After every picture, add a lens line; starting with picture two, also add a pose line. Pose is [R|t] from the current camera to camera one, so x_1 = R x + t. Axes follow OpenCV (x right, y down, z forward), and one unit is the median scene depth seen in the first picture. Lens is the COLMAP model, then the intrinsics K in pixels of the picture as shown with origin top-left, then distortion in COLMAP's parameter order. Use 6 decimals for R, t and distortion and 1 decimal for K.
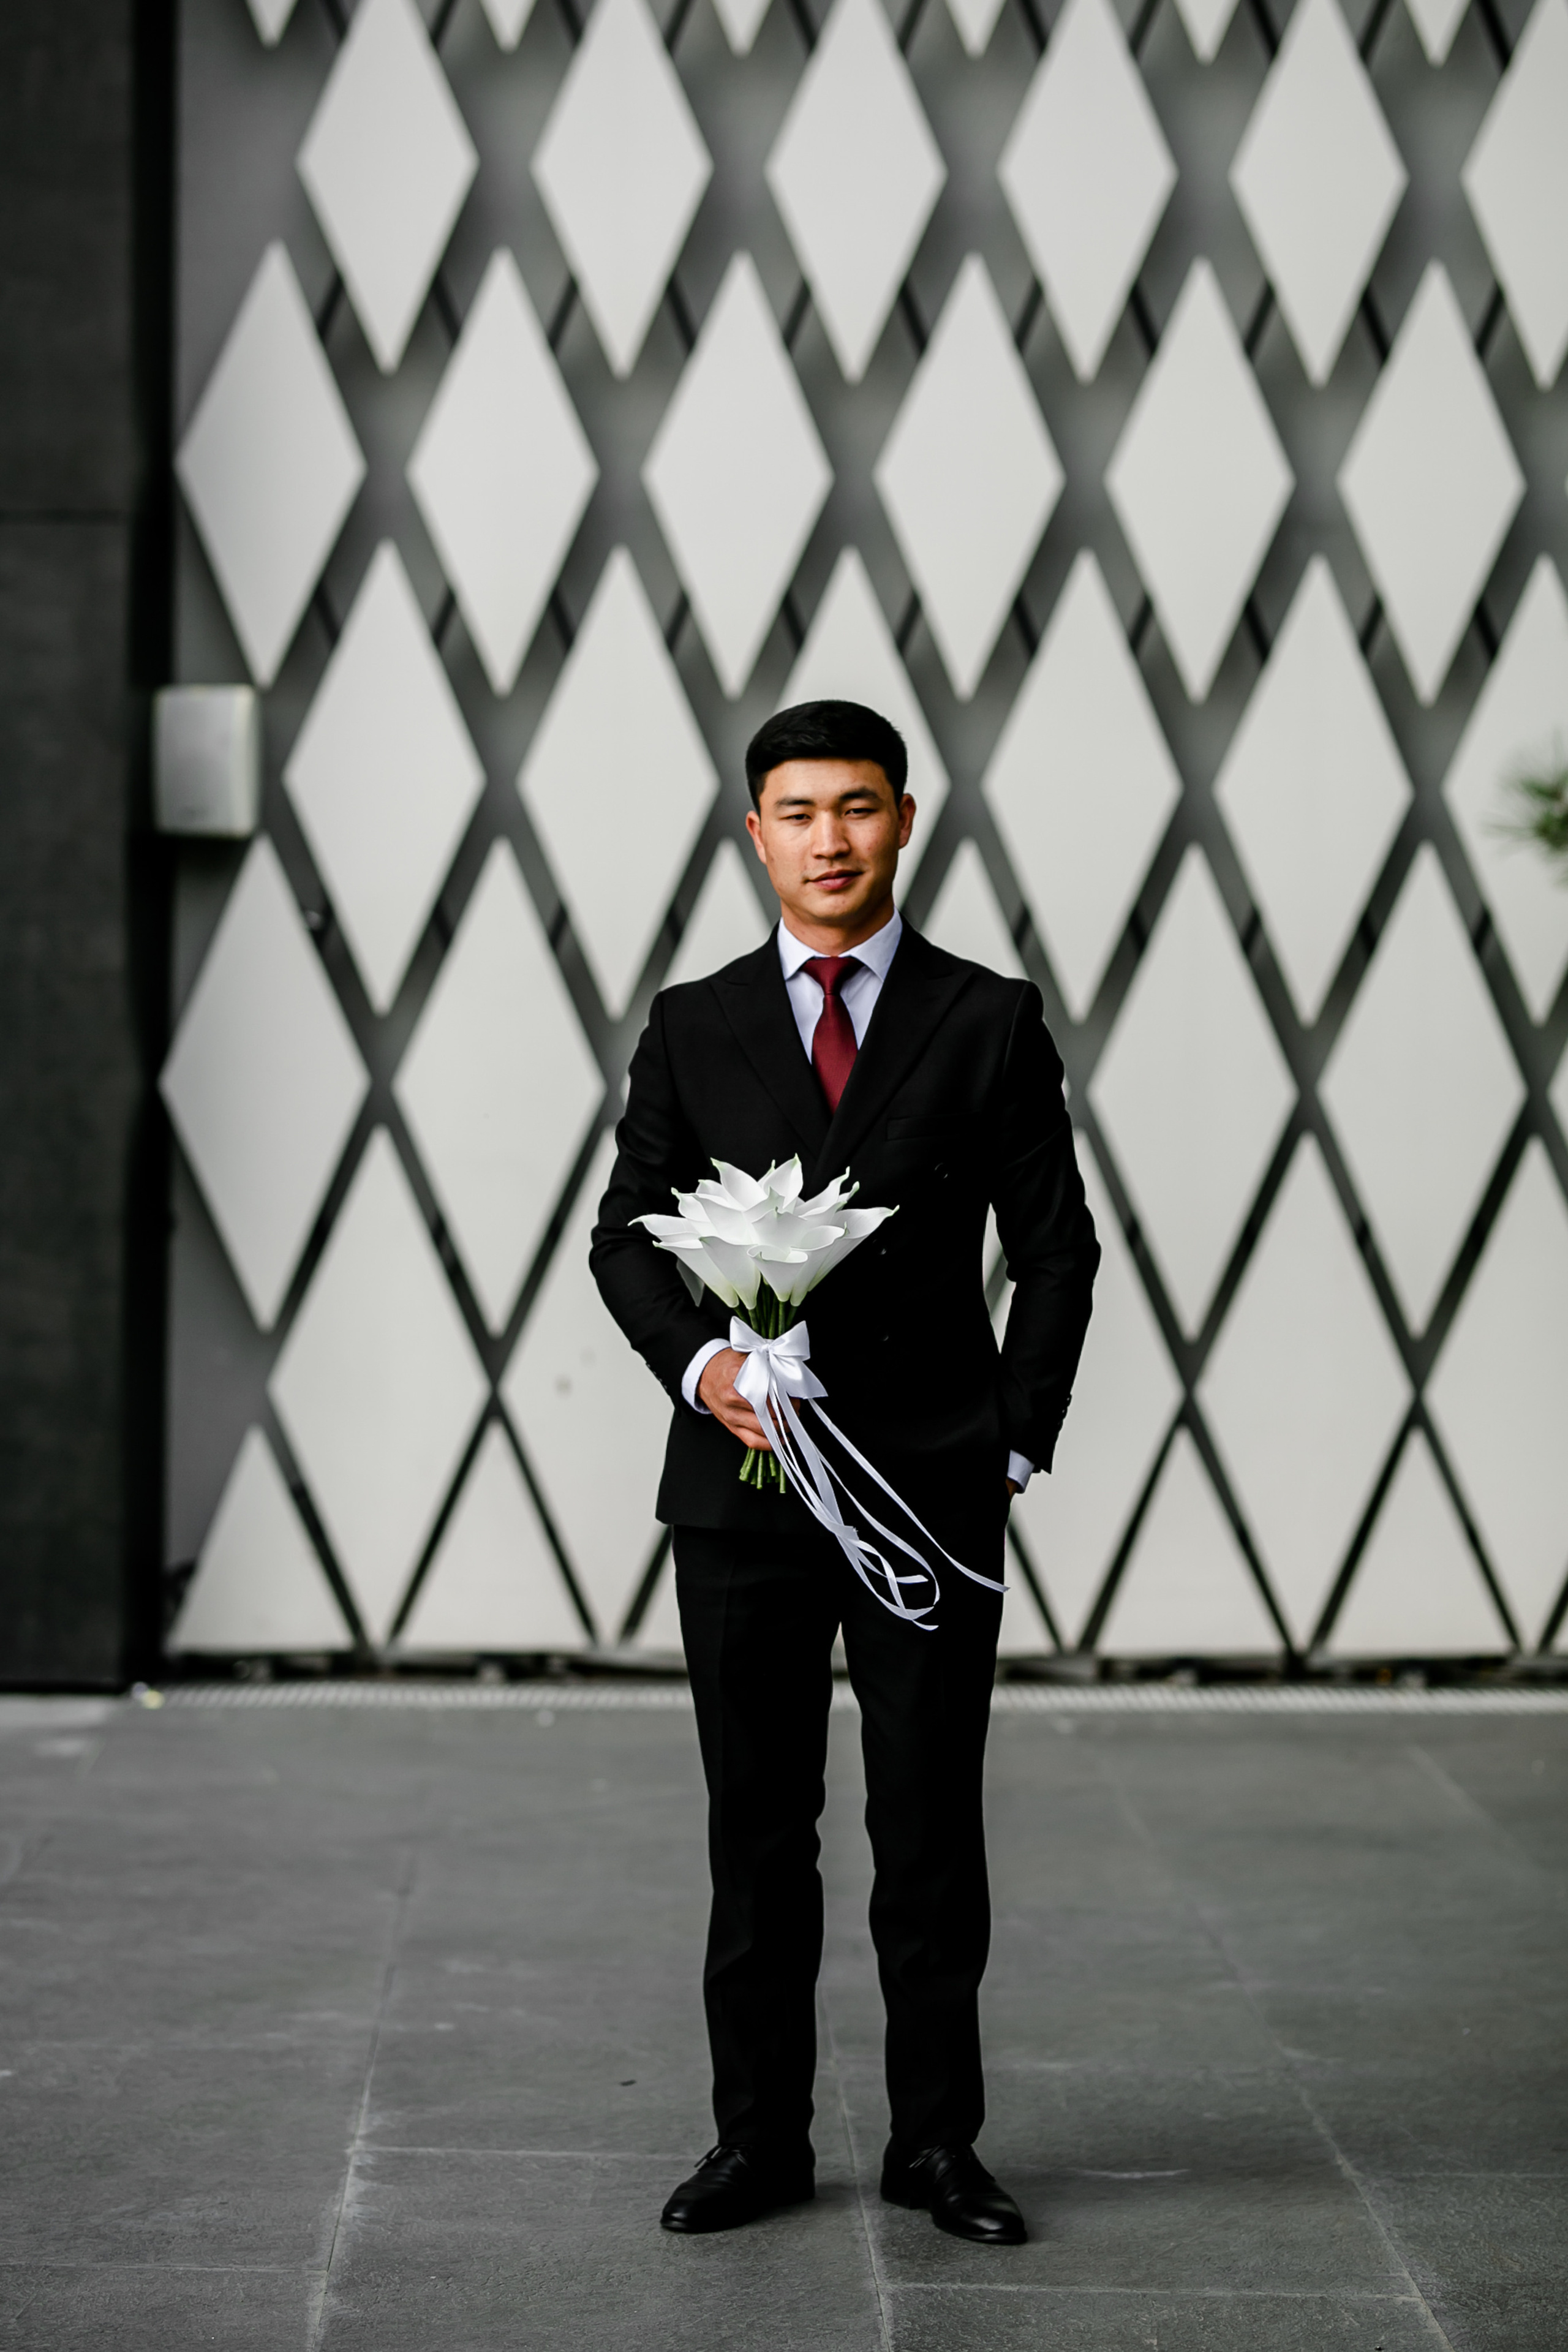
lens RADIAL K [[5730.1, 0, 784.0], [0, 5730.1, 1176.0], [0, 0, 1]] dist [-0.036450, -0.248811]
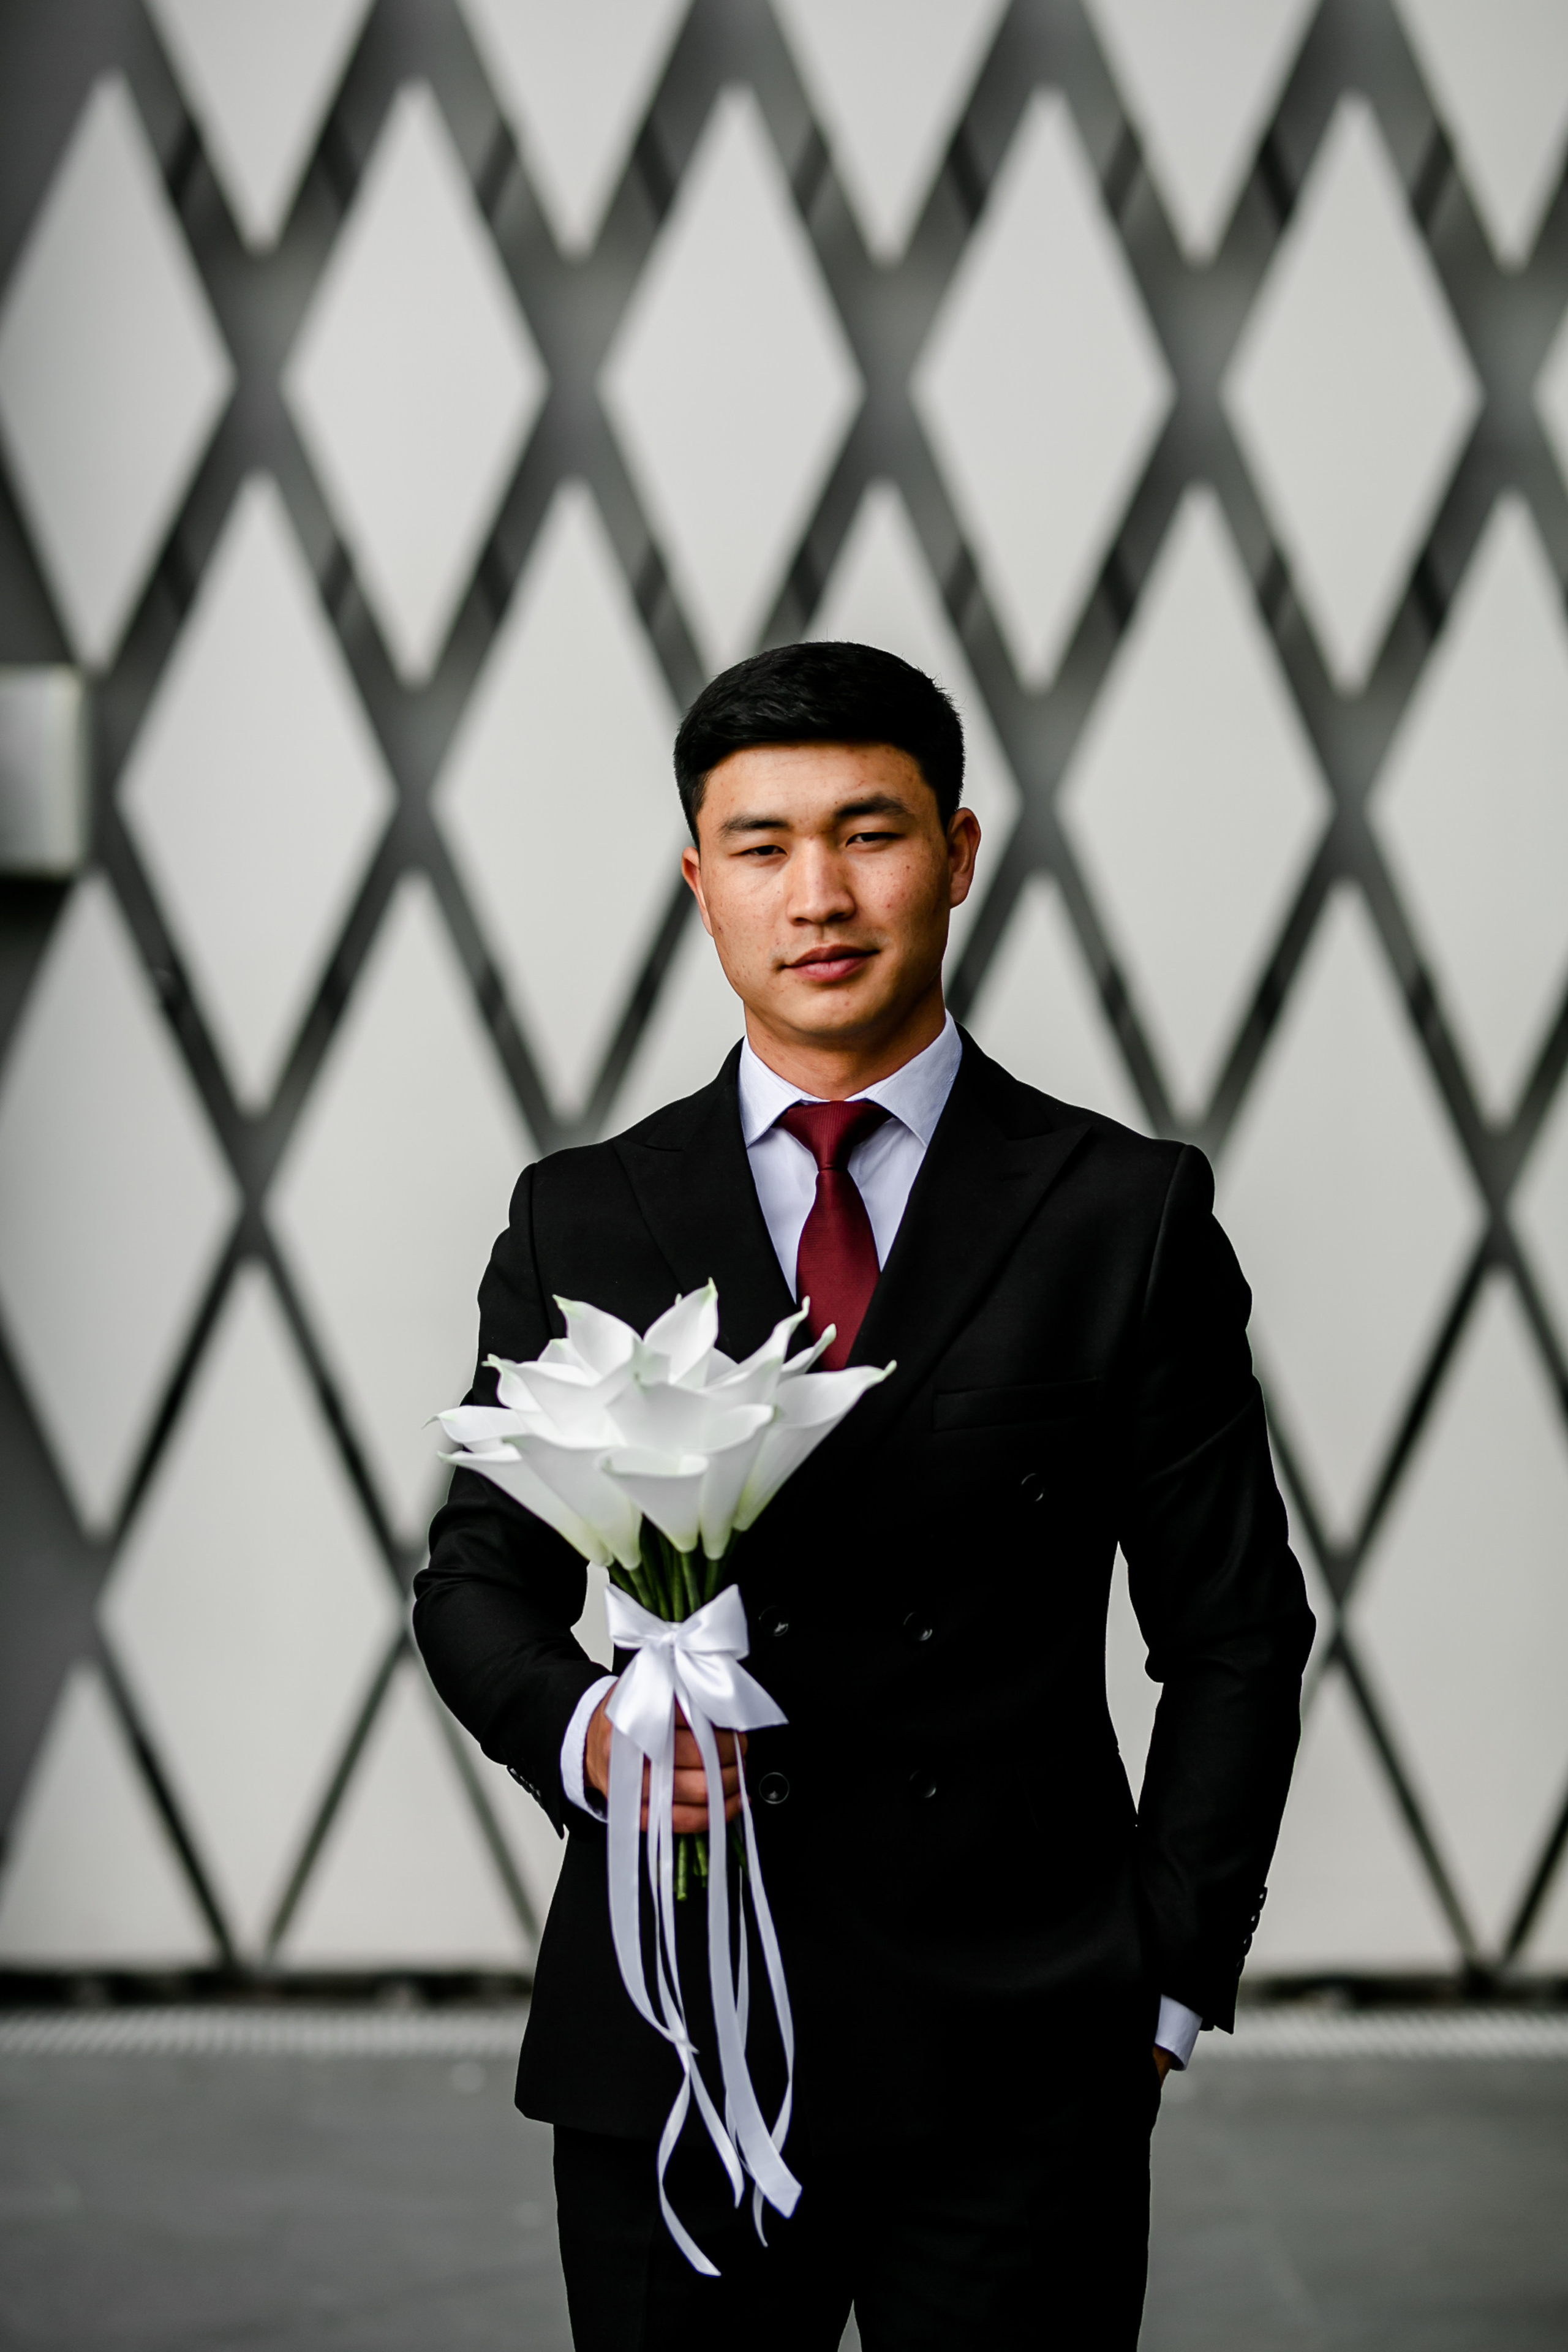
lens RADIAL K [[5730.1, 0, 784.0], [0, 5730.1, 1176.0], [0, 0, 1]] dist [-0.036450, -0.248811]
pose [[0.999966, -0.001665, -0.008021, 0.004591], [0.001622, 0.999984, -0.005423, -0.015994], [0.008030, 0.005410, 0.999953, 0.258823]]
